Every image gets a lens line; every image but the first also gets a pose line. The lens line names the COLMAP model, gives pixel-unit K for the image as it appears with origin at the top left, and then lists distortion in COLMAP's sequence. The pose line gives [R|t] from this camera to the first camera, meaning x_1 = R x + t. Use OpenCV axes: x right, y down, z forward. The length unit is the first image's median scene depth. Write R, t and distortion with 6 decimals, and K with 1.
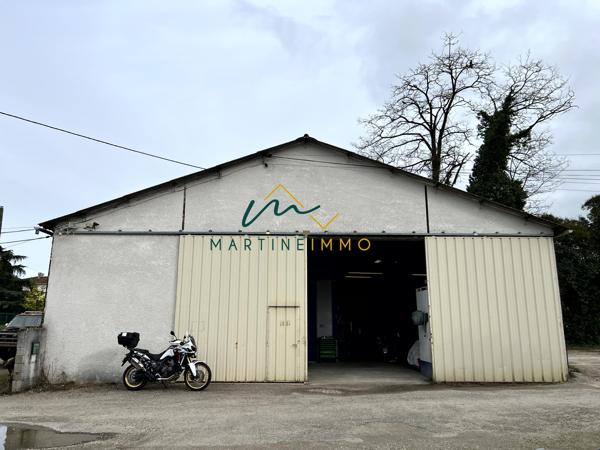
lens RADIAL K [[452.5, 0, 295.2], [0, 452.5, 224.9], [0, 0, 1]] dist [0.041642, -0.056970]
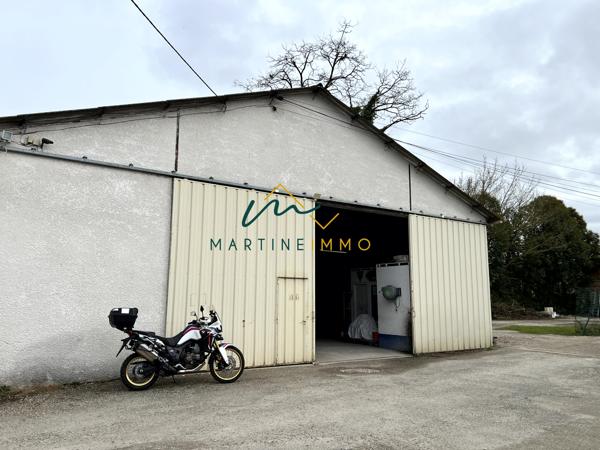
lens RADIAL K [[452.5, 0, 295.8], [0, 452.5, 227.3], [0, 0, 1]] dist [0.041642, -0.056970]
pose [[0.848637, 0.087802, 0.521638, -0.462806], [-0.115768, 0.993050, 0.021190, 0.064061], [-0.516153, -0.078372, 0.852904, 0.262095]]
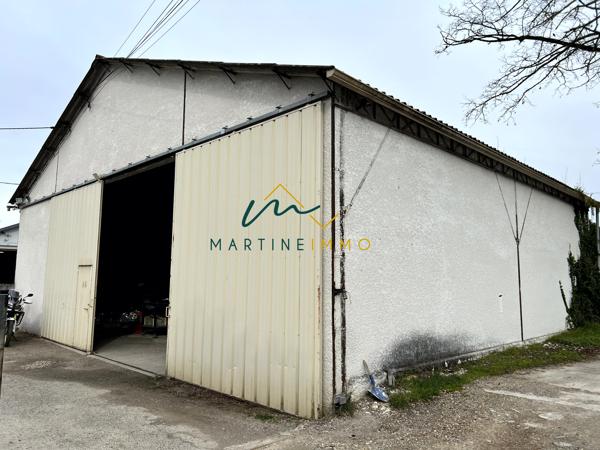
lens RADIAL K [[452.5, 0, 301.1], [0, 452.5, 223.2], [0, 0, 1]] dist [0.041642, -0.056970]
pose [[0.701435, -0.083581, -0.707815, 0.860152], [0.139223, 0.990037, 0.021061, 0.136177], [0.699003, -0.113317, 0.706083, 0.664591]]
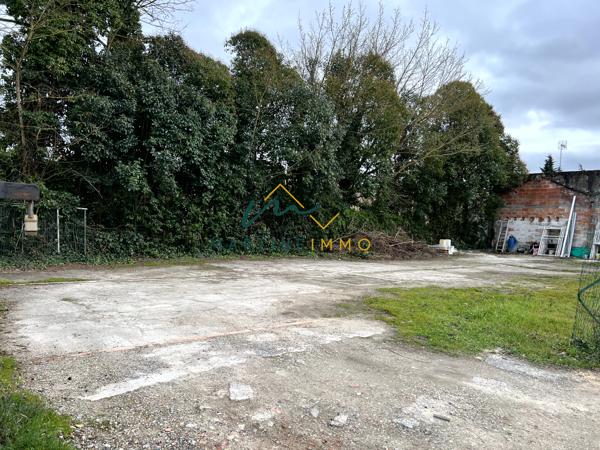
lens RADIAL K [[452.5, 0, 298.5], [0, 452.5, 227.4], [0, 0, 1]] dist [0.041642, -0.056970]
pose [[0.715940, 0.024301, 0.697739, 0.548360], [-0.181210, 0.971612, 0.152097, 0.199080], [-0.674235, -0.235329, 0.700019, 0.881329]]
